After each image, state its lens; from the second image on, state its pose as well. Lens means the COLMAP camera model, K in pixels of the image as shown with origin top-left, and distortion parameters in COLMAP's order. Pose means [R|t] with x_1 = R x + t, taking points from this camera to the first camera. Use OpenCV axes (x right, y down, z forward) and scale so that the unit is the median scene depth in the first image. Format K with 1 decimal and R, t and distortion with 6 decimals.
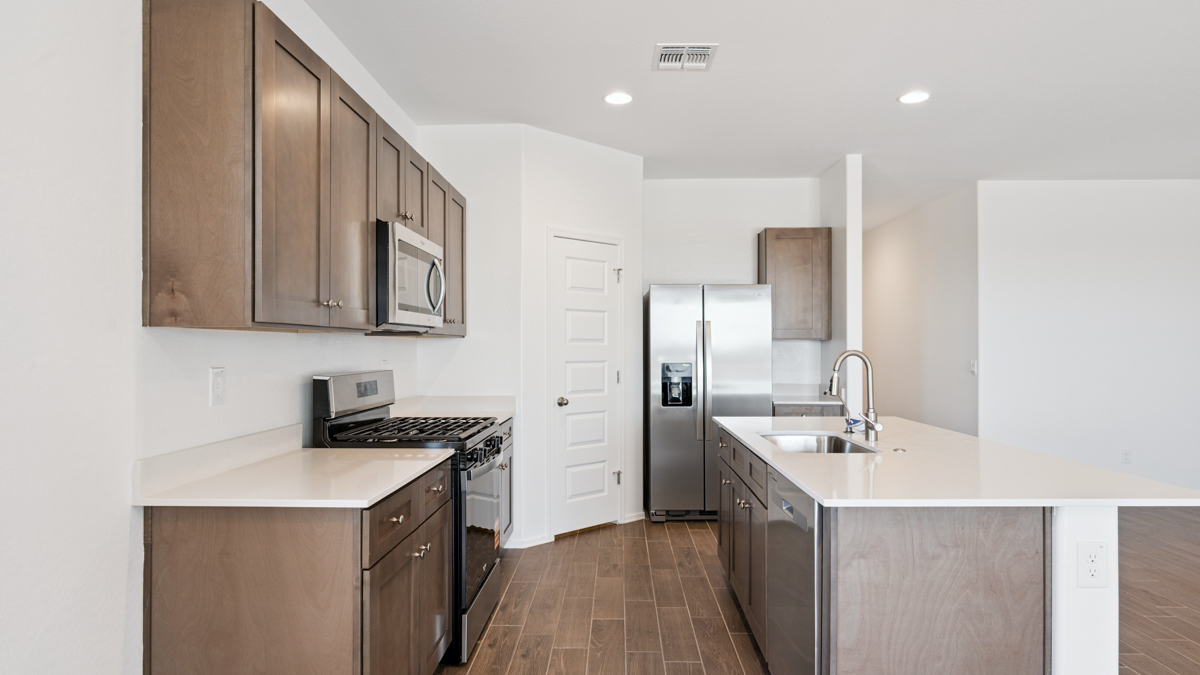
lens RADIAL K [[696.9, 0, 600.4], [0, 696.9, 345.3], [0, 0, 1]] dist [0.002306, 0.000636]
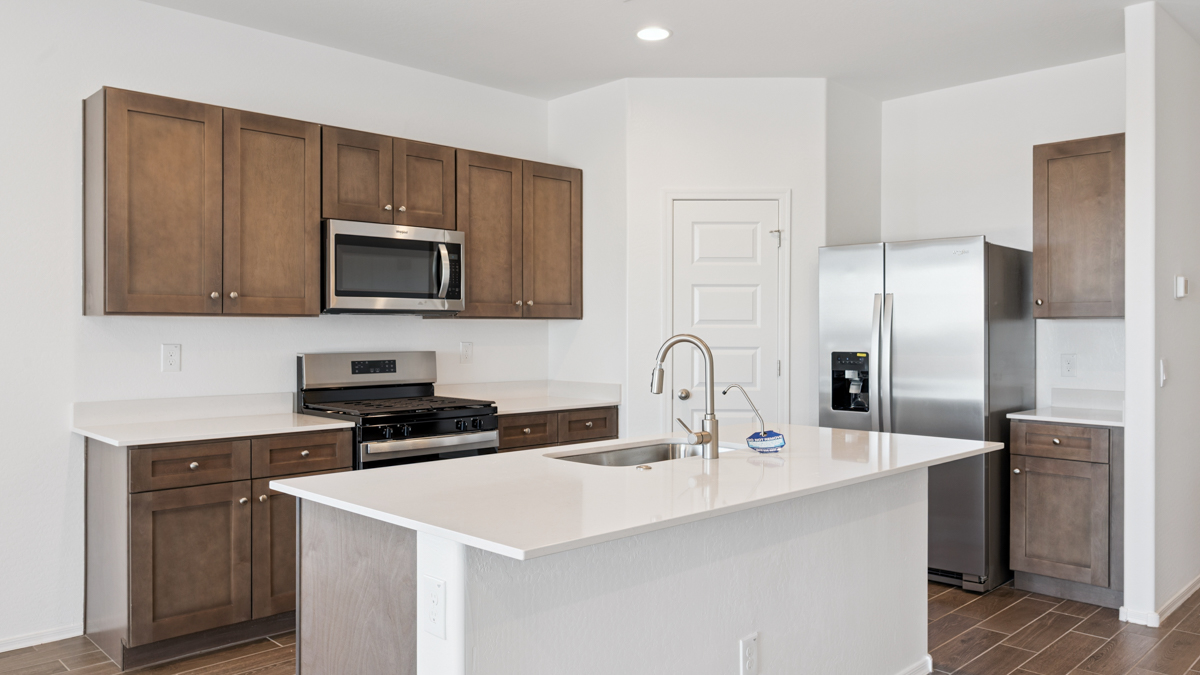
lens RADIAL K [[870.0, 0, 599.7], [0, 870.0, 332.1], [0, 0, 1]] dist [-0.002451, -0.002806]
pose [[0.721303, 0.003382, -0.692611, 0.862819], [0.000393, 0.999986, 0.005292, -0.000365], [0.692620, -0.004090, 0.721291, 0.239529]]
